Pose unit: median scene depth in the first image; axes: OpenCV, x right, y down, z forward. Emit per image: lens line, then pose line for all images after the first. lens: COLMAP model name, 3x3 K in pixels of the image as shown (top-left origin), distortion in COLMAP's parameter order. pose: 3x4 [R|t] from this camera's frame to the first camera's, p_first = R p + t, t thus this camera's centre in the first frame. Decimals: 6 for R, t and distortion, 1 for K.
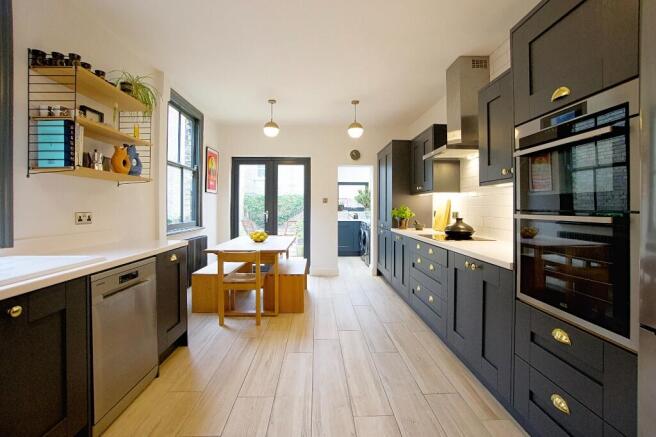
lens RADIAL K [[291.1, 0, 329.5], [0, 291.1, 204.8], [0, 0, 1]] dist [-0.055291, 0.017867]
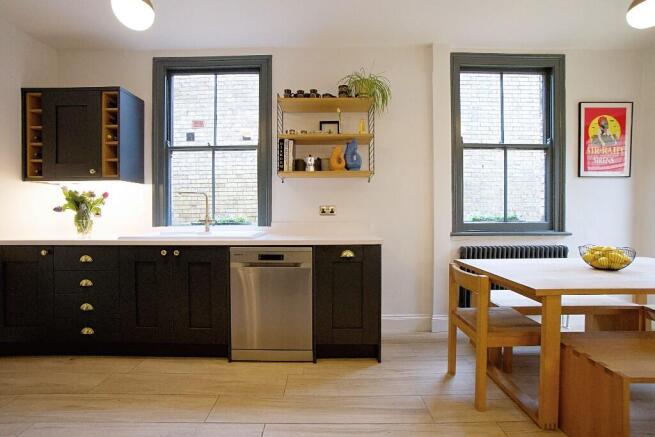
lens RADIAL K [[290.6, 0, 326.1], [0, 290.6, 214.3], [0, 0, 1]] dist [-0.055291, 0.017867]
pose [[-0.033689, 0.014273, -0.999330, 0.339138], [0.013202, 0.999817, 0.013834, 0.036828], [0.999345, -0.012727, -0.033871, 0.835117]]
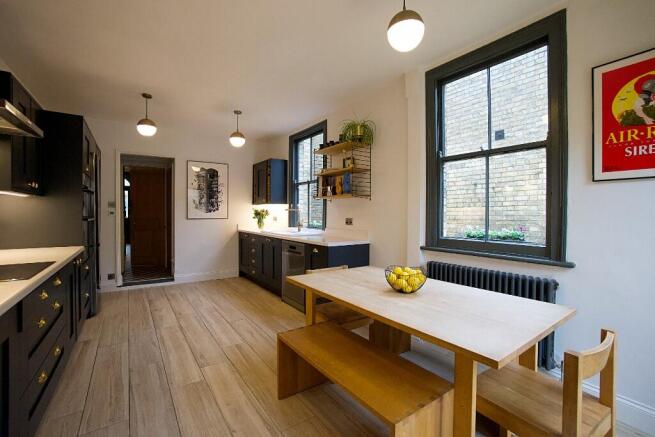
lens RADIAL K [[290.6, 0, 324.1], [0, 290.6, 218.1], [0, 0, 1]] dist [-0.055291, 0.017867]
pose [[-0.844207, 0.003216, -0.536008, 0.179366], [-0.001214, 0.999968, 0.007913, 0.008866], [0.536016, 0.007331, -0.844176, 1.958771]]
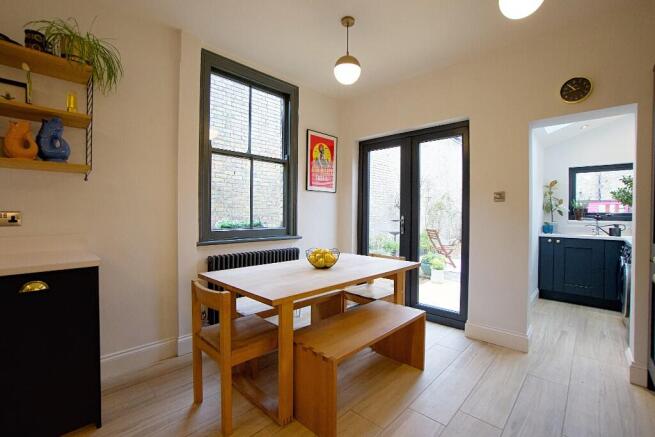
lens RADIAL K [[290.6, 0, 327.4], [0, 290.6, 215.2], [0, 0, 1]] dist [-0.055291, 0.017867]
pose [[0.694462, 0.010095, -0.719459, 0.272242], [-0.000517, 0.999908, 0.013531, 0.020088], [0.719529, -0.009024, 0.694403, 0.897862]]
